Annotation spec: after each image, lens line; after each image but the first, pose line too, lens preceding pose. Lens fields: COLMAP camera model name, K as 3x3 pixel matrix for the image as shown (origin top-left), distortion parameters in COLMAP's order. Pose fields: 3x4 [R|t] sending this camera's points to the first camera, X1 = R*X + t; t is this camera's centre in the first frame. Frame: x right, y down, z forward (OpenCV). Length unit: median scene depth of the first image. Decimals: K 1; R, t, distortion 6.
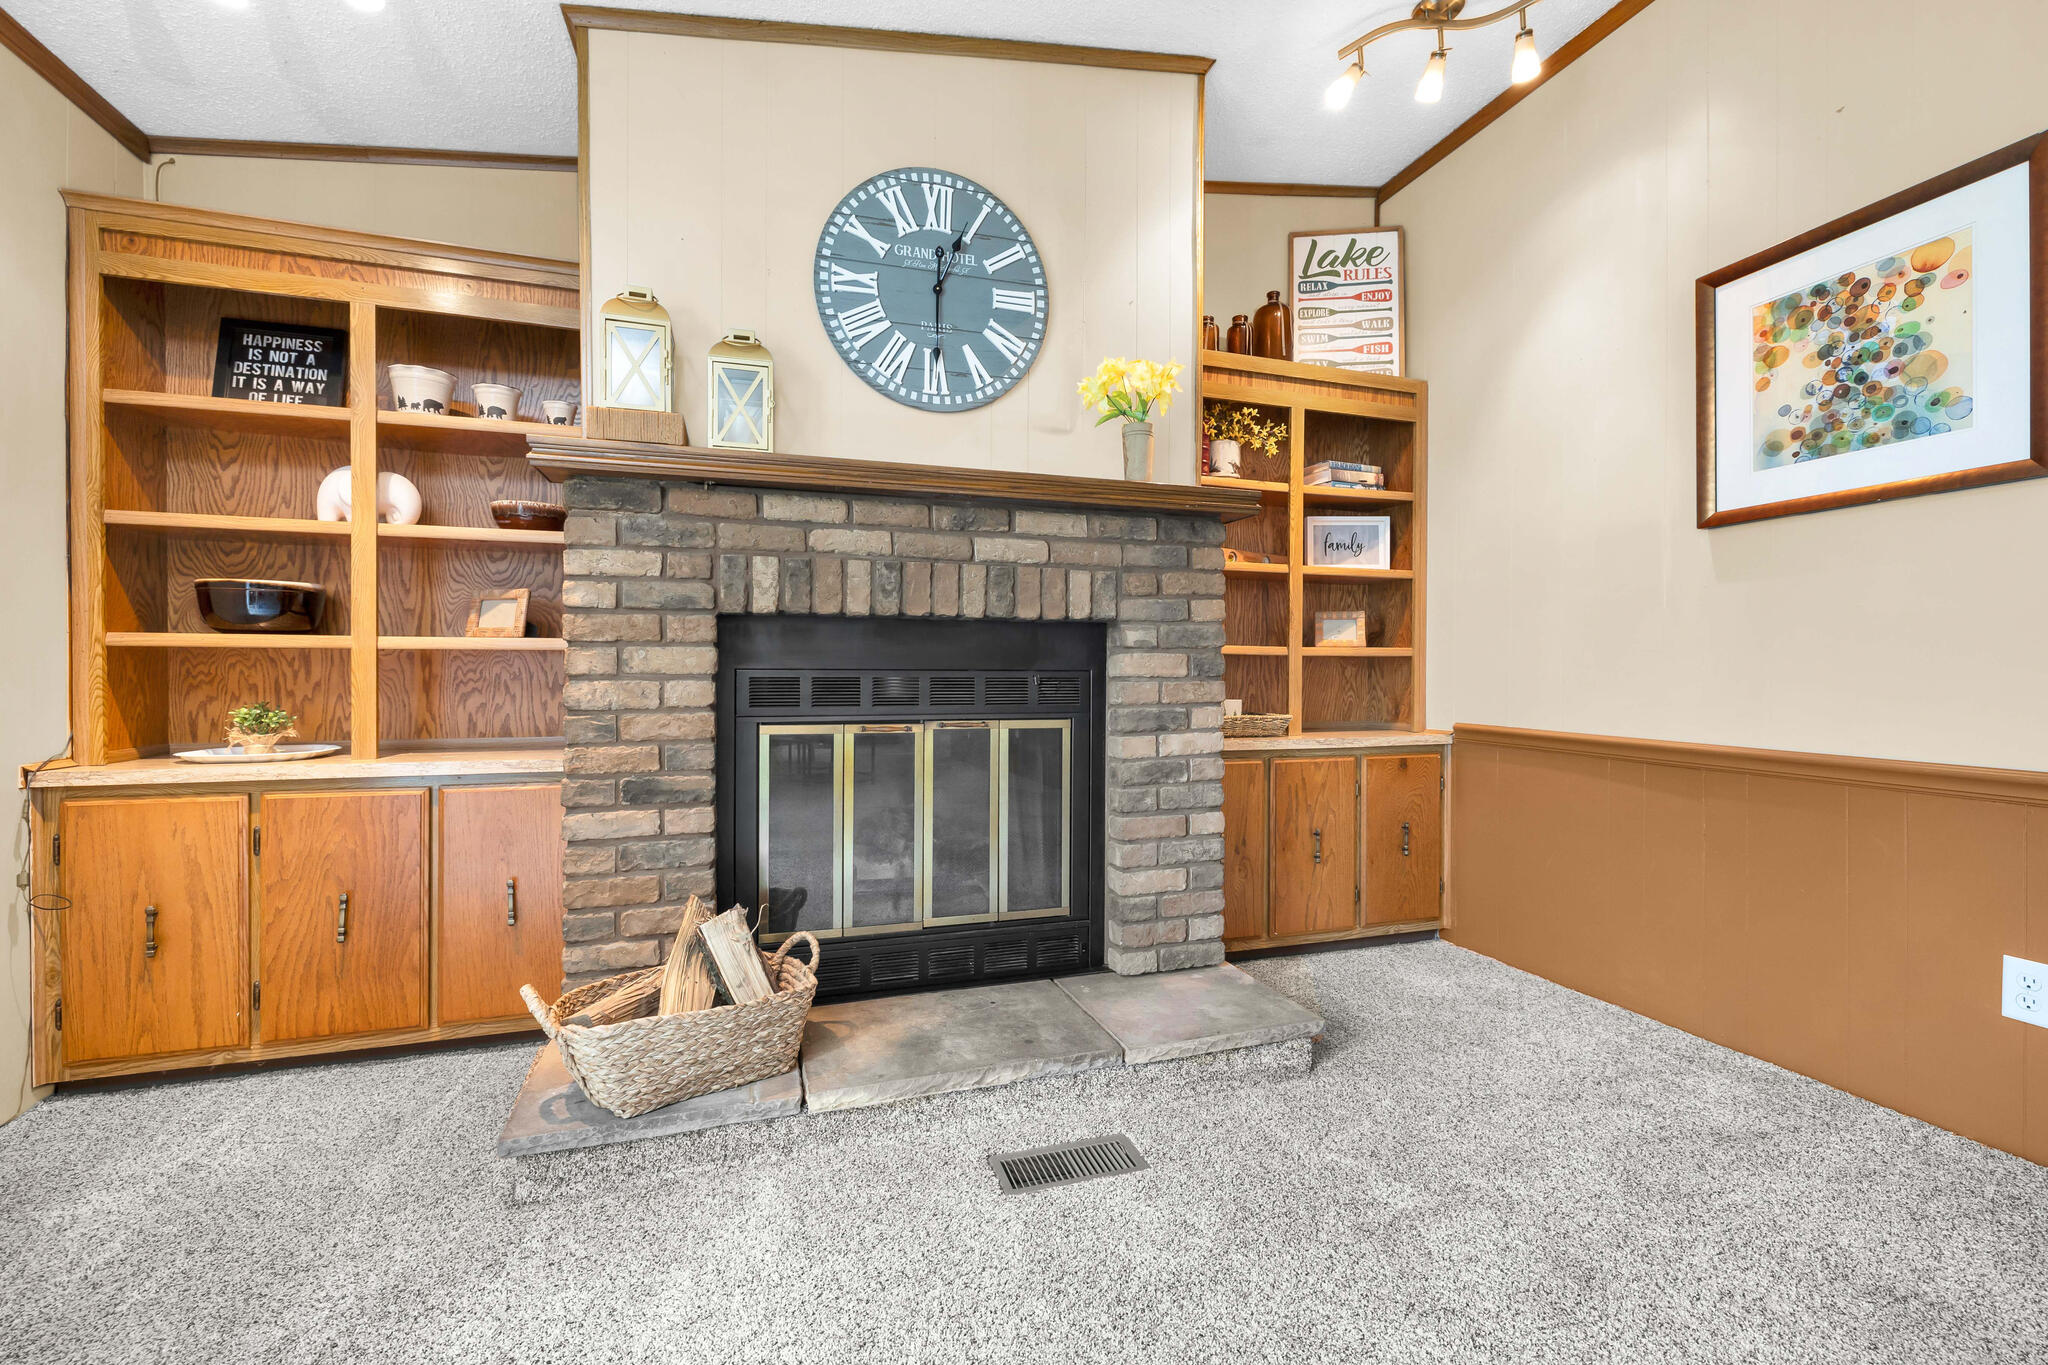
lens RADIAL K [[858.0, 0, 1026.0], [0, 858.0, 674.4], [0, 0, 1]] dist [0.000813, -0.000986]
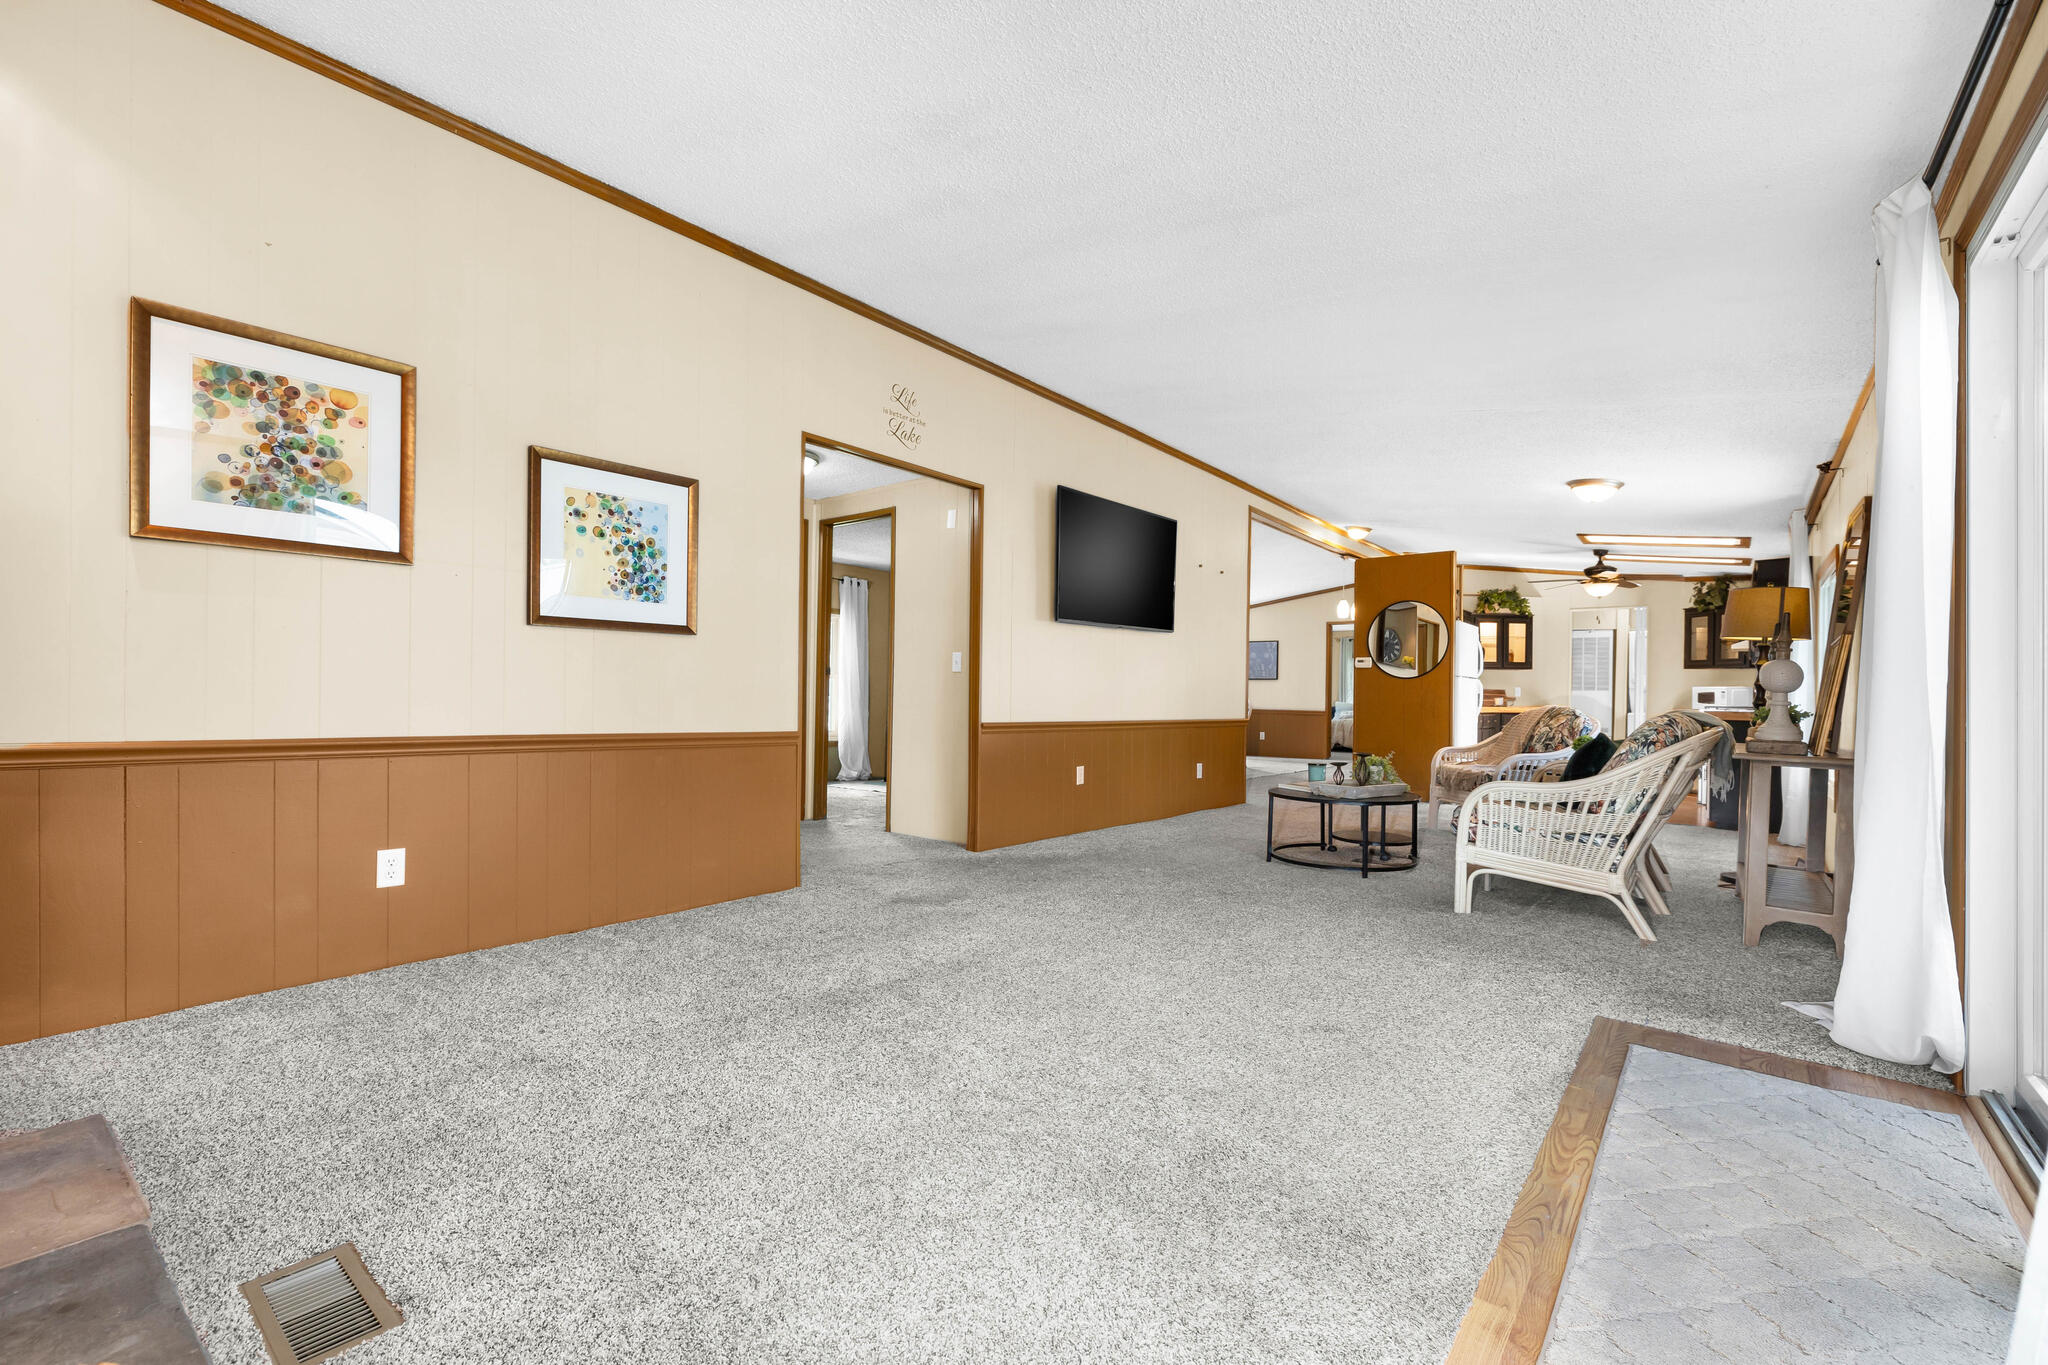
lens RADIAL K [[858.0, 0, 1034.4], [0, 858.0, 700.4], [0, 0, 1]] dist [0.000813, -0.000986]
pose [[-0.552947, -0.016056, 0.833062, -0.712482], [-0.013576, 0.999855, 0.010260, 0.004975], [-0.833106, -0.005637, -0.553085, 0.672896]]
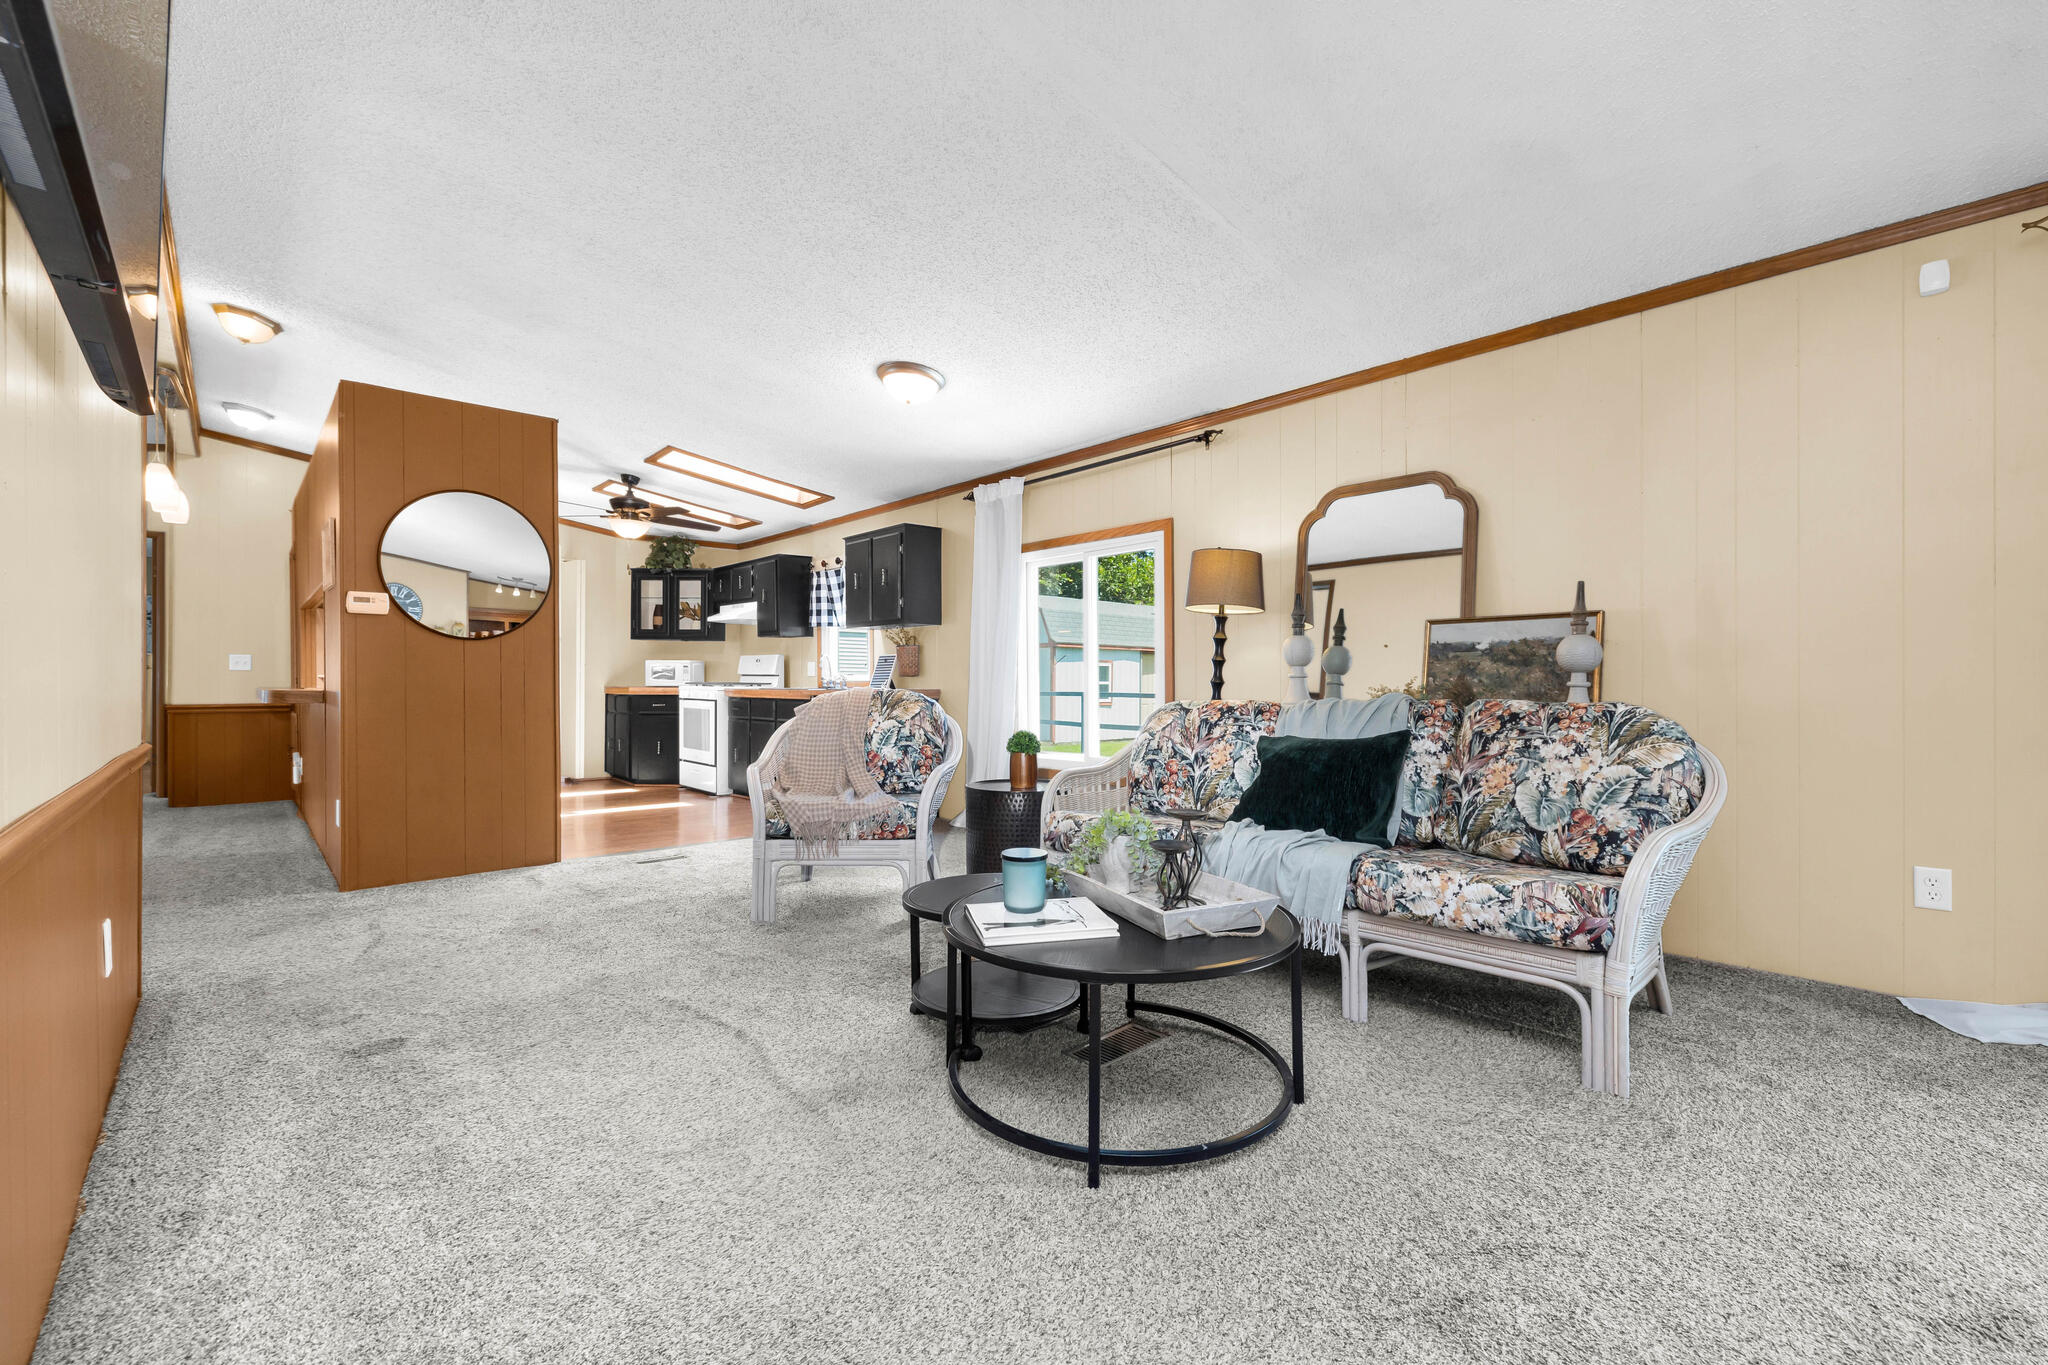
lens RADIAL K [[858.0, 0, 1021.0], [0, 858.0, 678.6], [0, 0, 1]] dist [0.000813, -0.000986]
pose [[-0.904705, -0.007104, -0.425979, 1.189761], [-0.007409, 0.999972, -0.000941, 0.006539], [0.425974, 0.002305, -0.904732, -0.442195]]
